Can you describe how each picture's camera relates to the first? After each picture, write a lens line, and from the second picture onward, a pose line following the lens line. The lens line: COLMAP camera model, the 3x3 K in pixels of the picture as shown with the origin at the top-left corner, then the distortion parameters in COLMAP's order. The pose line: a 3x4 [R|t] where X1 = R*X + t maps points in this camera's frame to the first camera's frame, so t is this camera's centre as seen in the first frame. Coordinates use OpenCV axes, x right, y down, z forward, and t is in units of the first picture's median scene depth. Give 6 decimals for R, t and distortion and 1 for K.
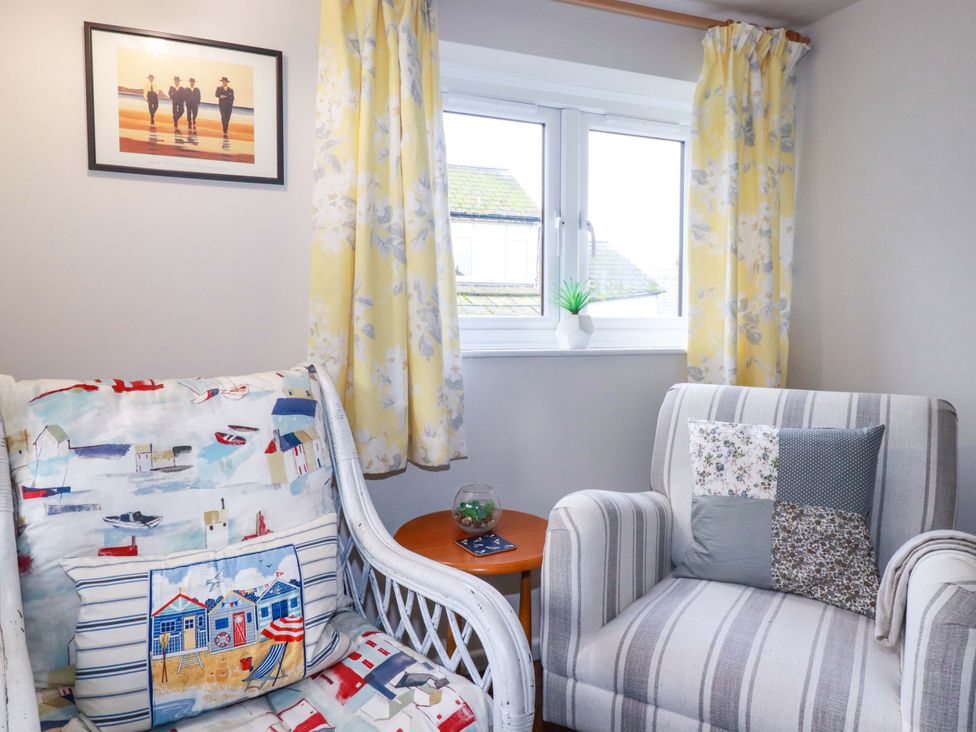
lens RADIAL K [[666.8, 0, 483.9], [0, 666.8, 361.9], [0, 0, 1]] dist [0.003462, -0.007968]
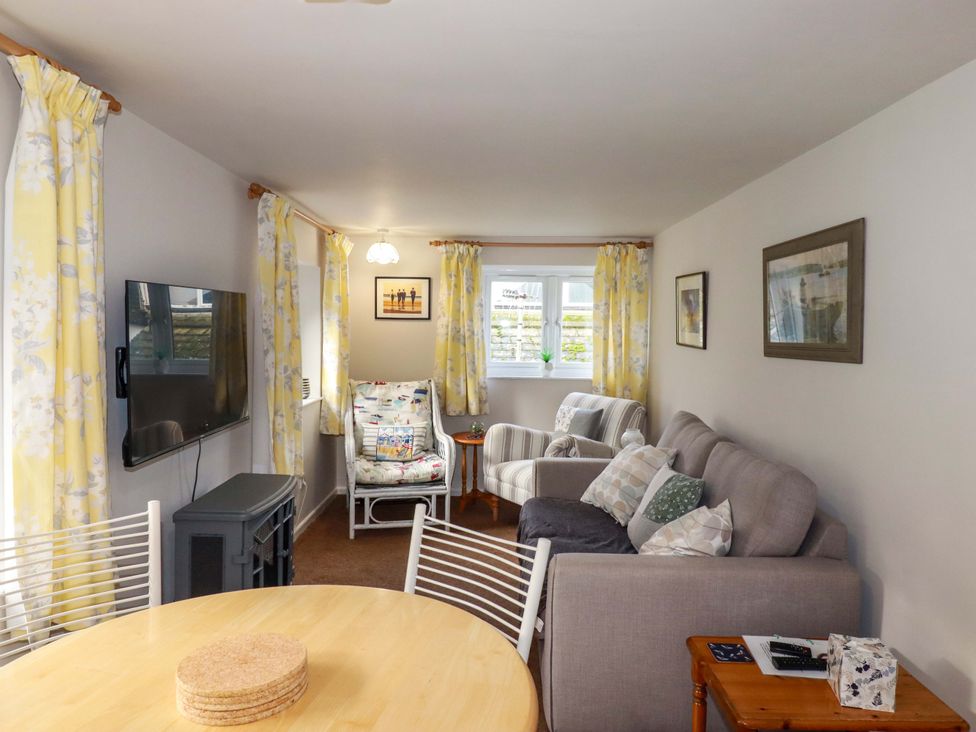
lens RADIAL K [[666.8, 0, 483.9], [0, 666.8, 361.9], [0, 0, 1]] dist [0.003462, -0.007968]
pose [[0.908347, 0.031166, -0.417055, 1.313921], [-0.036257, 0.999333, -0.004288, -0.075461], [0.416643, 0.019016, 0.908871, -1.822842]]
